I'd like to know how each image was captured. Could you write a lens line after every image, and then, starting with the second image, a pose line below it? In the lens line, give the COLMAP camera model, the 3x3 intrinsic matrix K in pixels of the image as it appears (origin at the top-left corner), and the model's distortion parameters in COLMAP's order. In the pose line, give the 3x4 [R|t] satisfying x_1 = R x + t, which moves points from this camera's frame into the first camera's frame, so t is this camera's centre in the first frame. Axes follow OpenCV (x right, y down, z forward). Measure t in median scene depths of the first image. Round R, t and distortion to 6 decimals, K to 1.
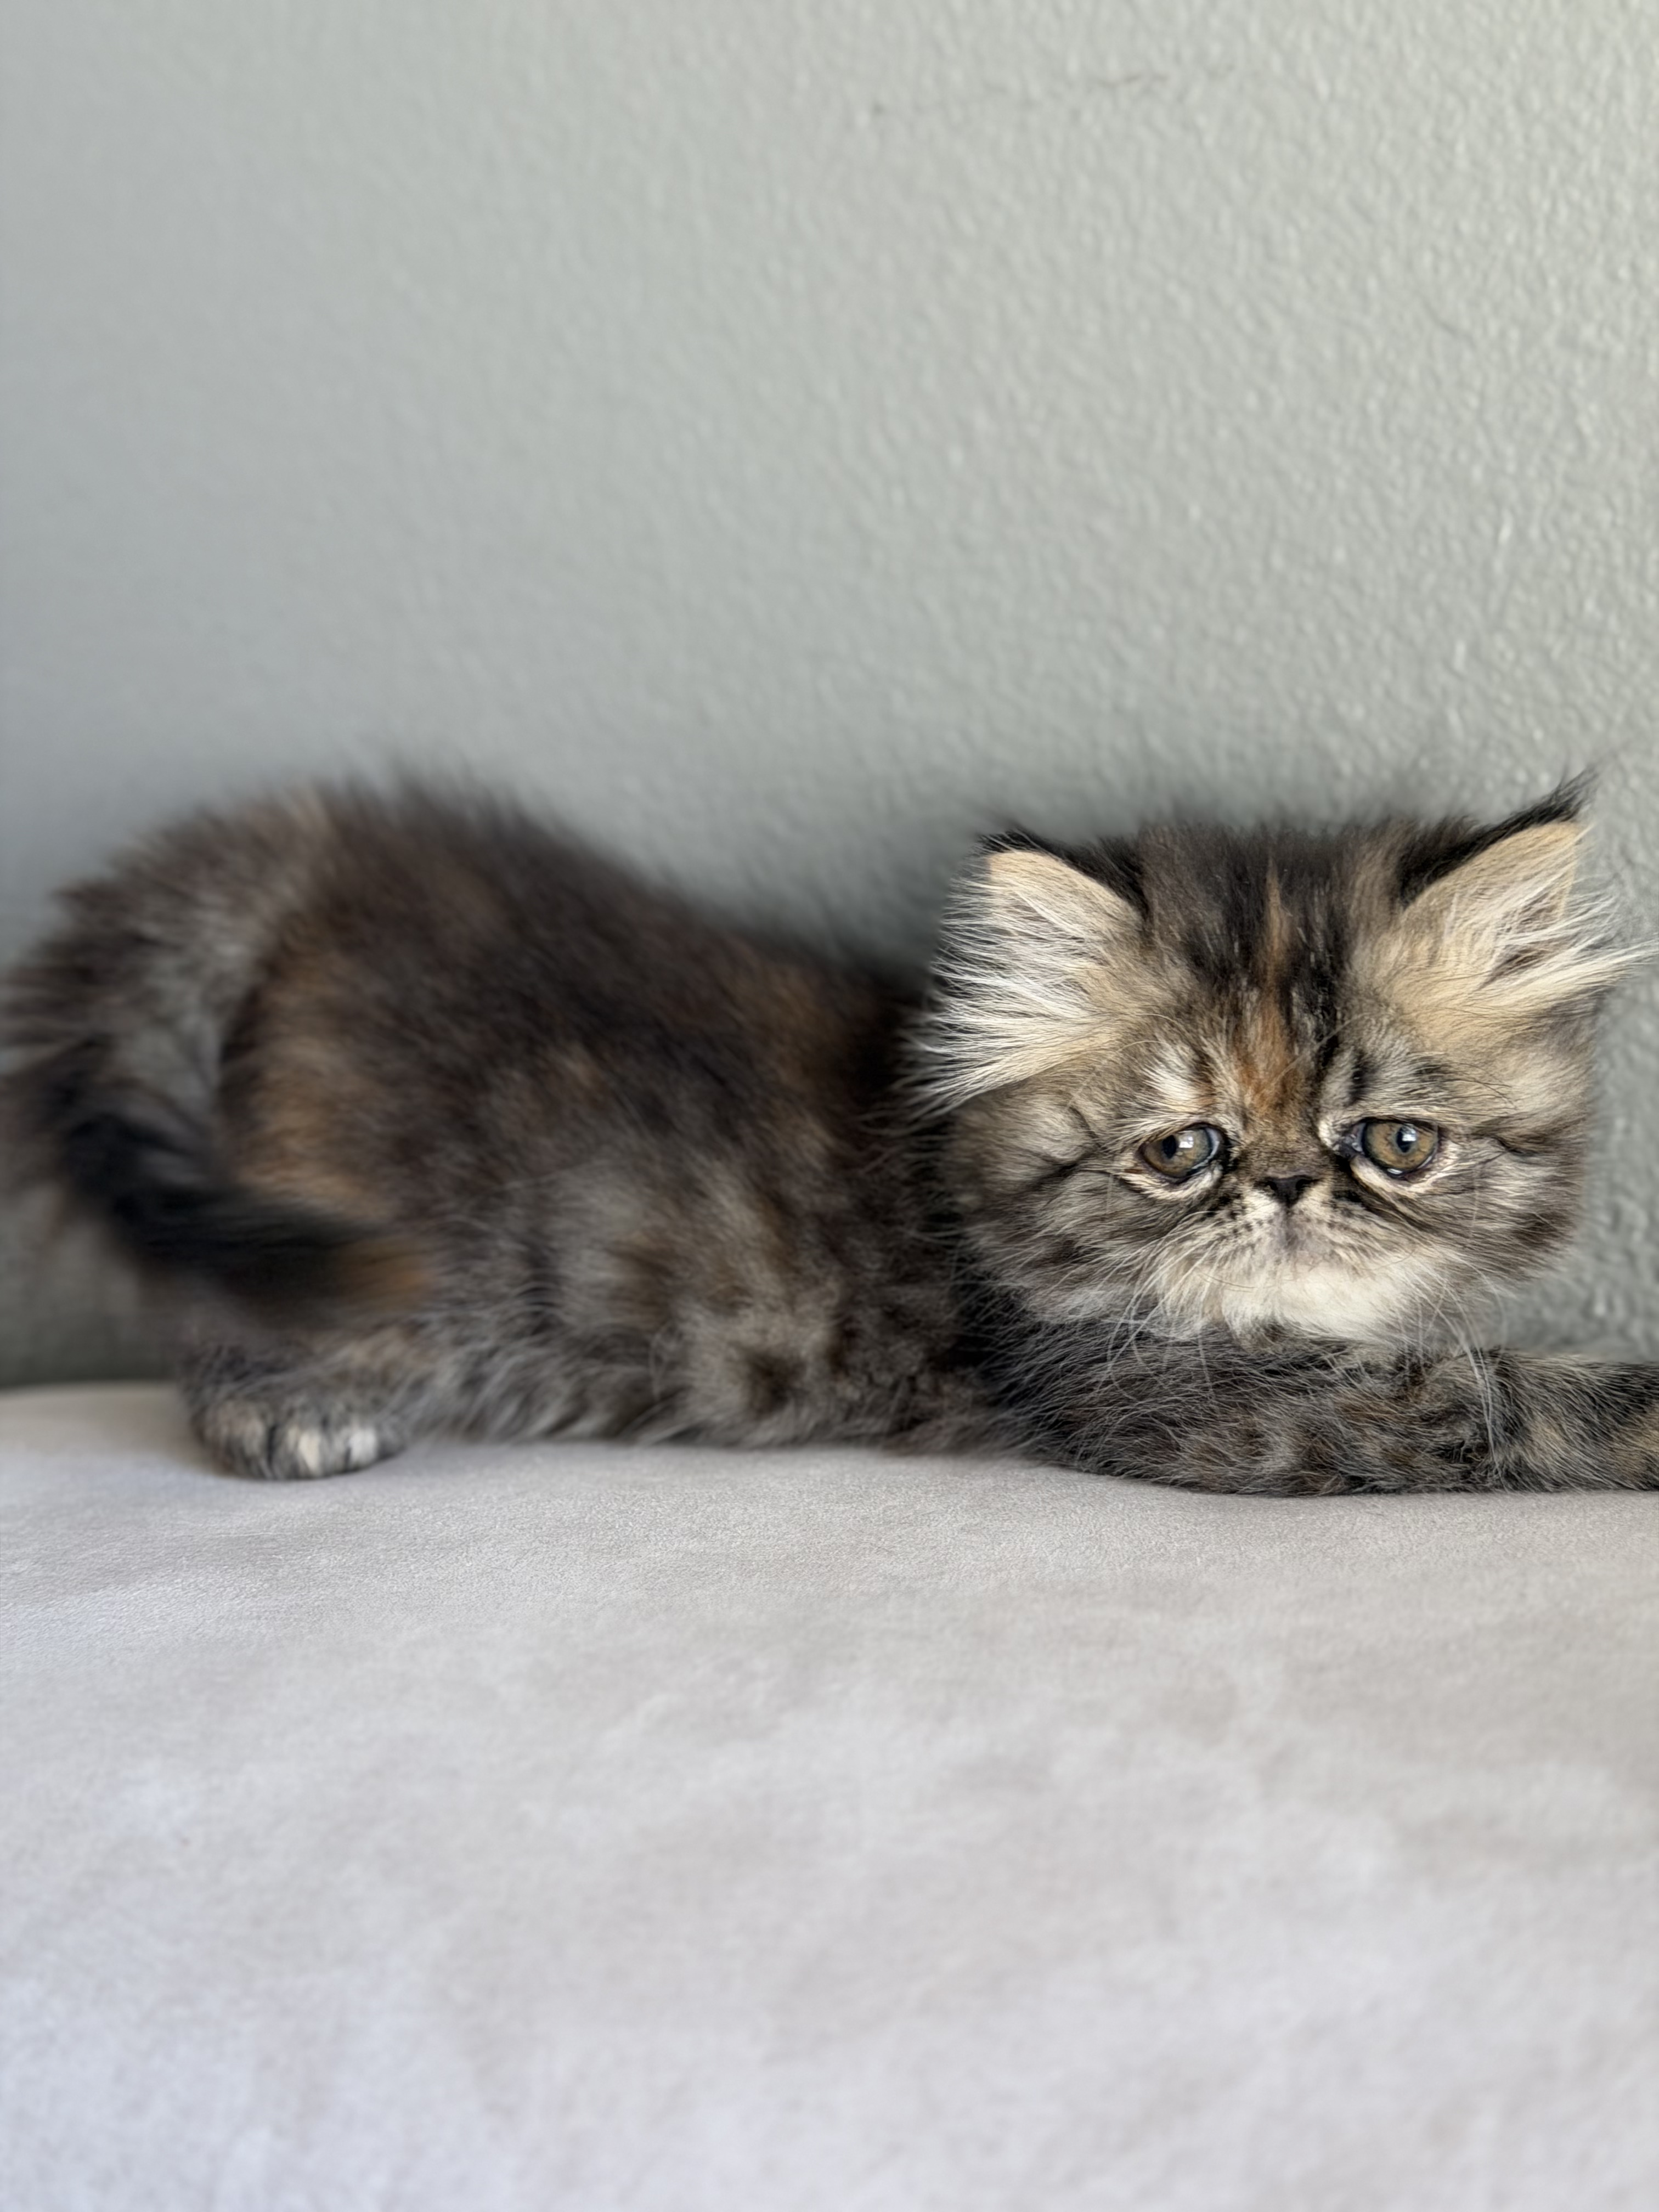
lens RADIAL K [[3131.2, 0, 848.0], [0, 3131.2, 1126.7], [0, 0, 1]] dist [0.085043, 0.000000]
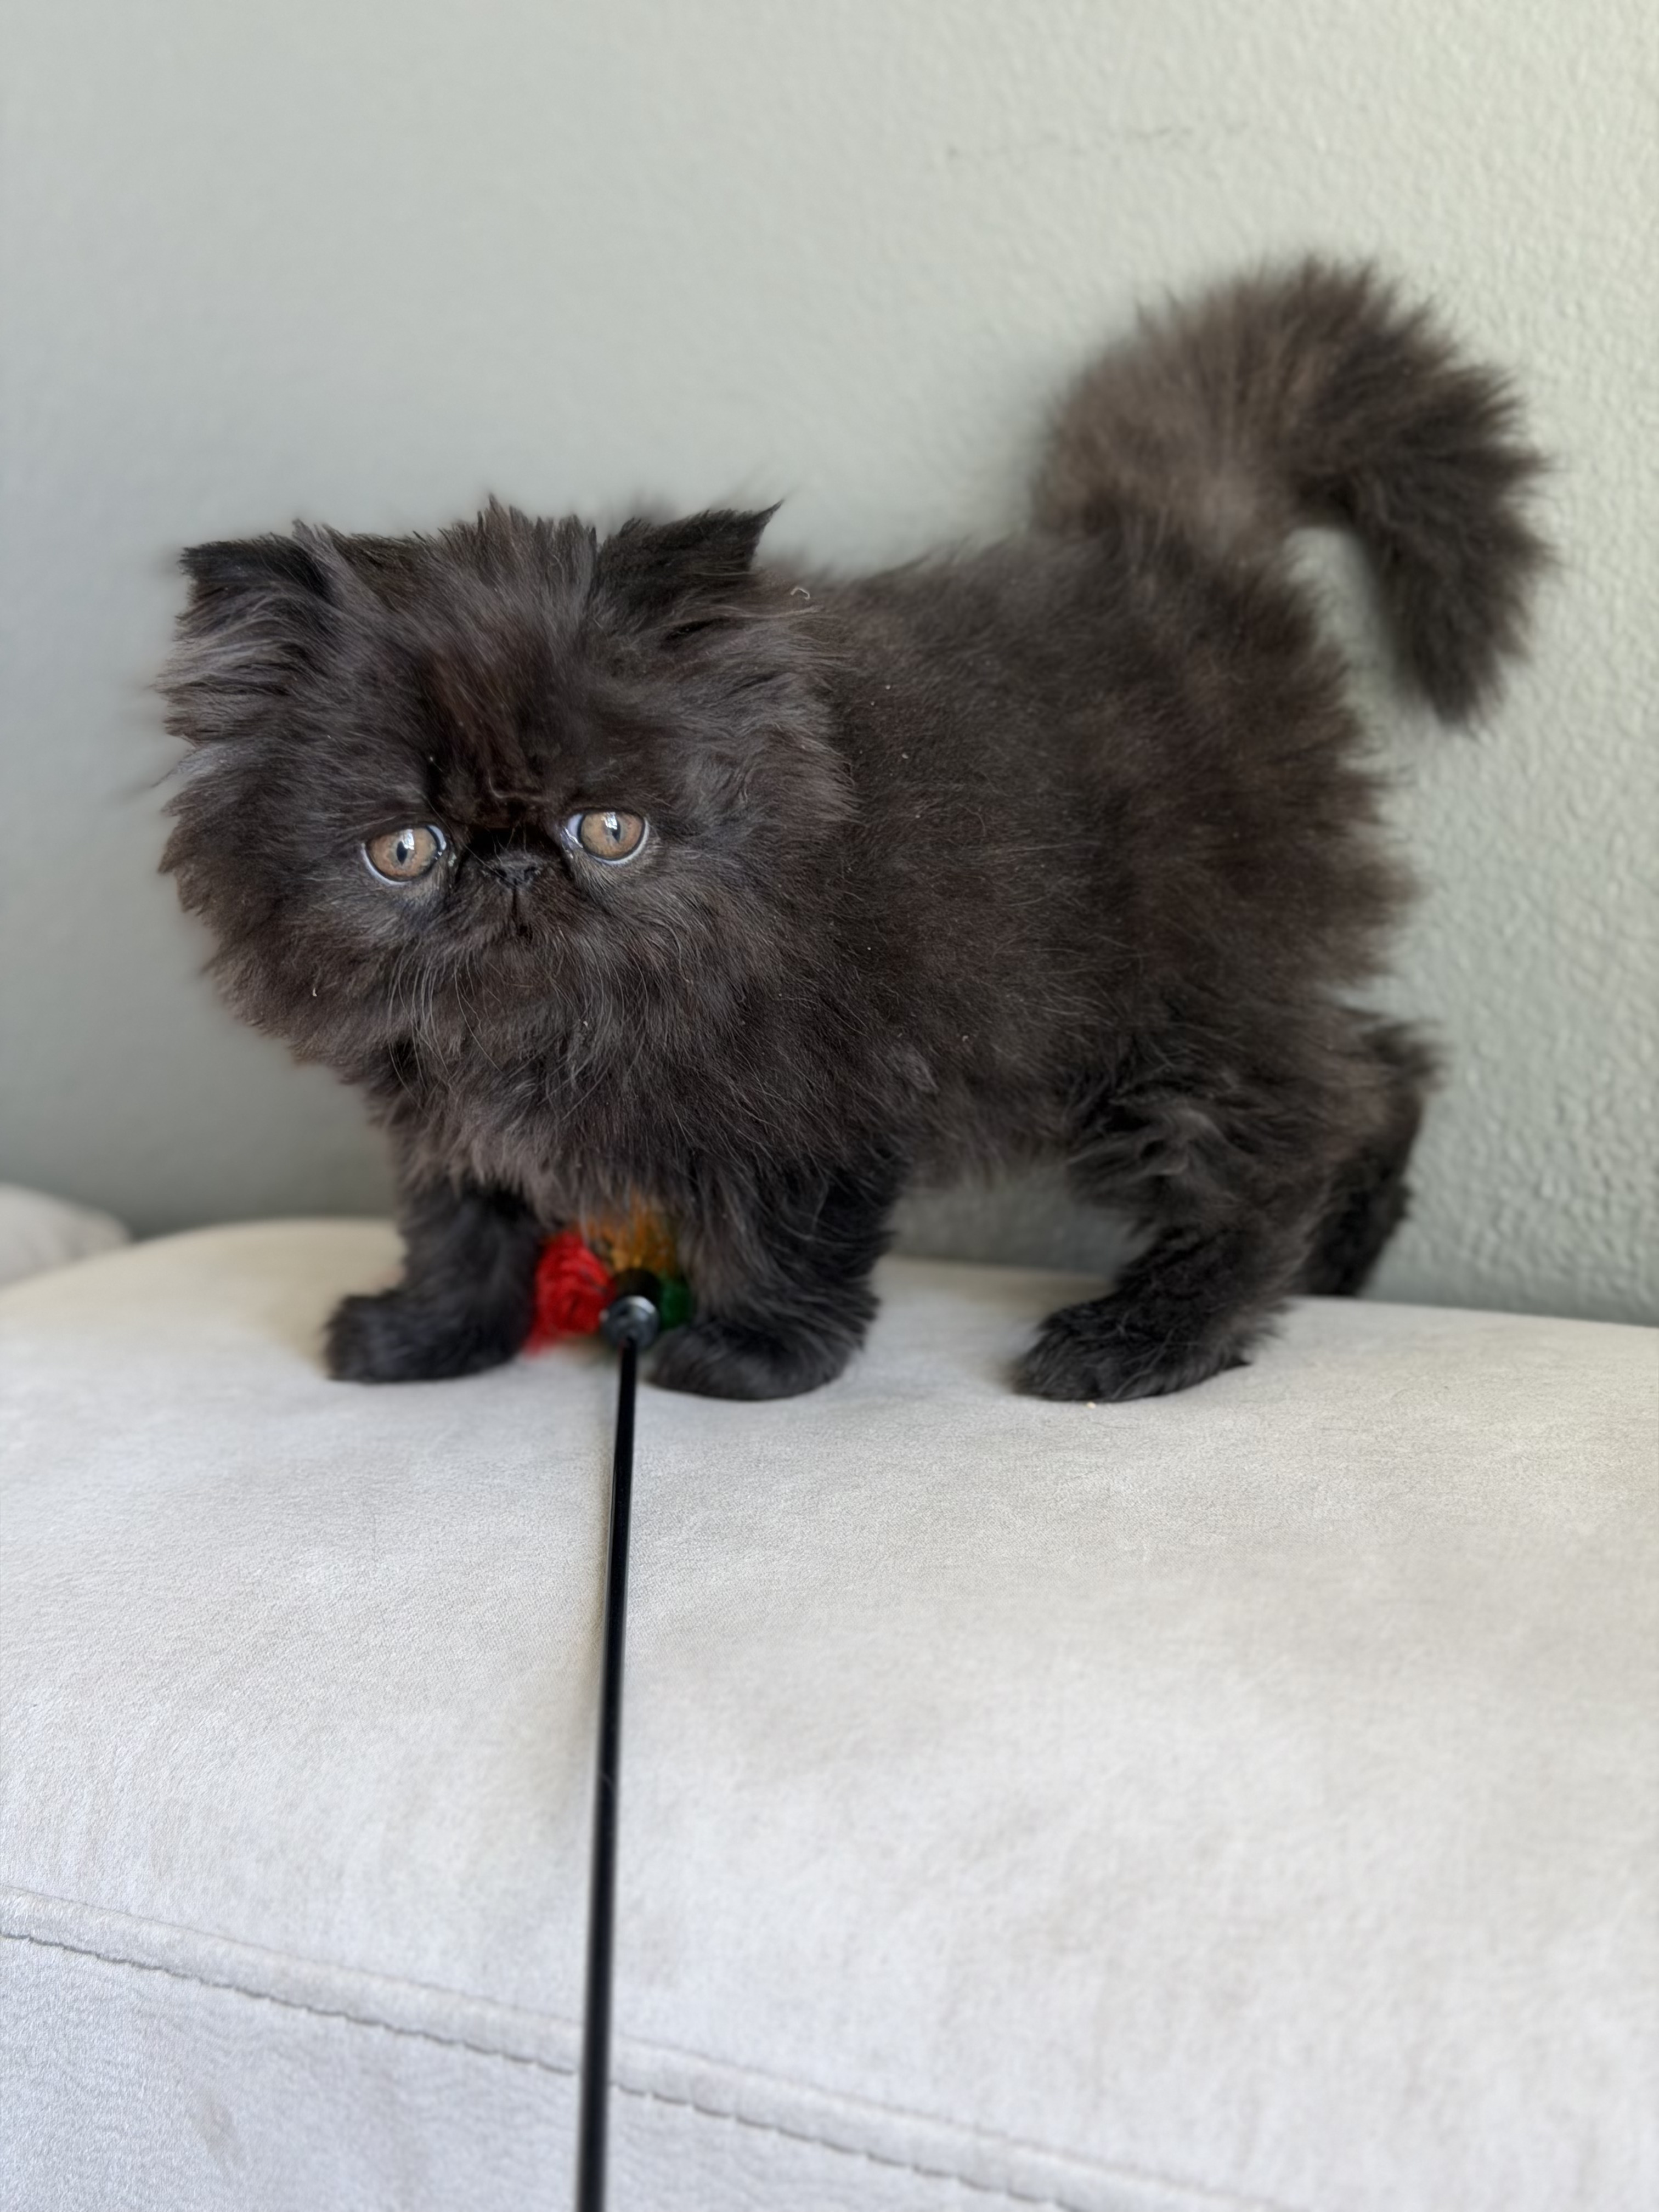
lens RADIAL K [[3131.2, 0, 860.5], [0, 3131.2, 1119.8], [0, 0, 1]] dist [0.085043, 0.000000]
pose [[0.995839, 0.011571, -0.090391, 0.089461], [-0.004637, 0.997055, 0.076548, -0.057916], [0.091011, -0.075810, 0.992960, -0.194847]]
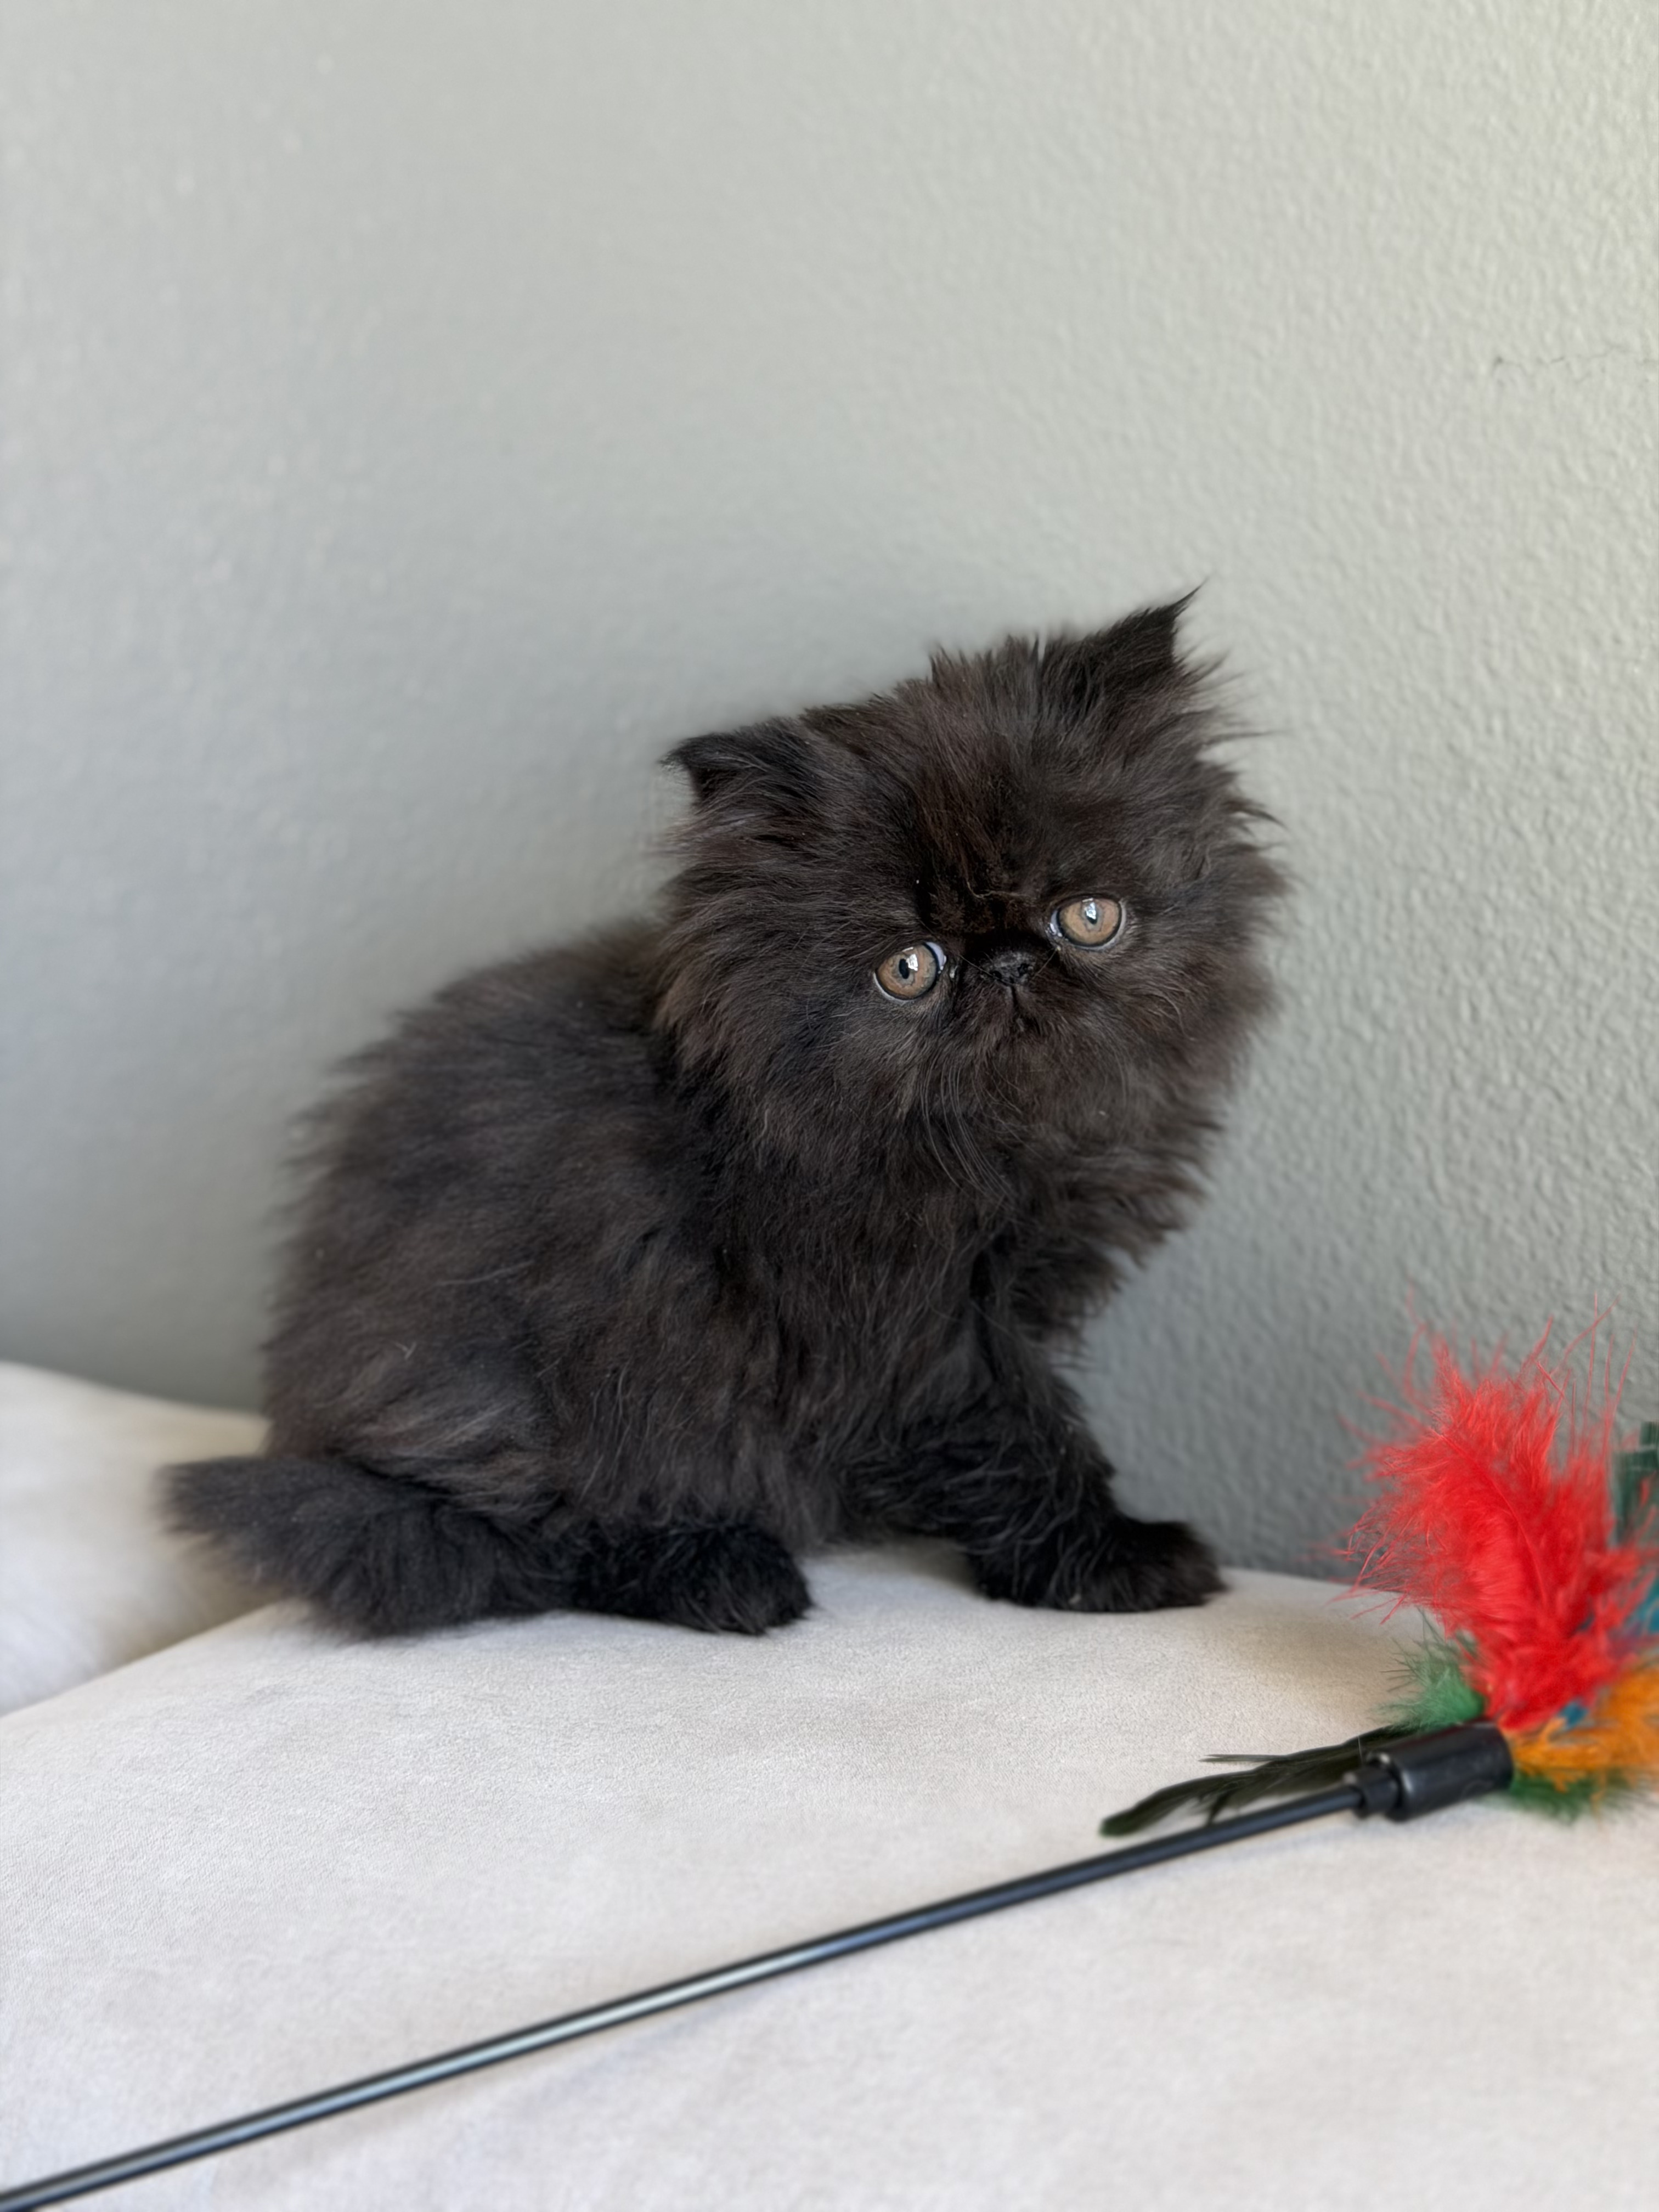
lens RADIAL K [[3131.2, 0, 815.1], [0, 3131.2, 1108.7], [0, 0, 1]] dist [0.085043, 0.000000]
pose [[0.984202, 0.044855, -0.171275, -0.024133], [-0.041488, 0.998870, 0.023194, -0.094117], [0.172122, -0.015722, 0.984950, -0.077409]]
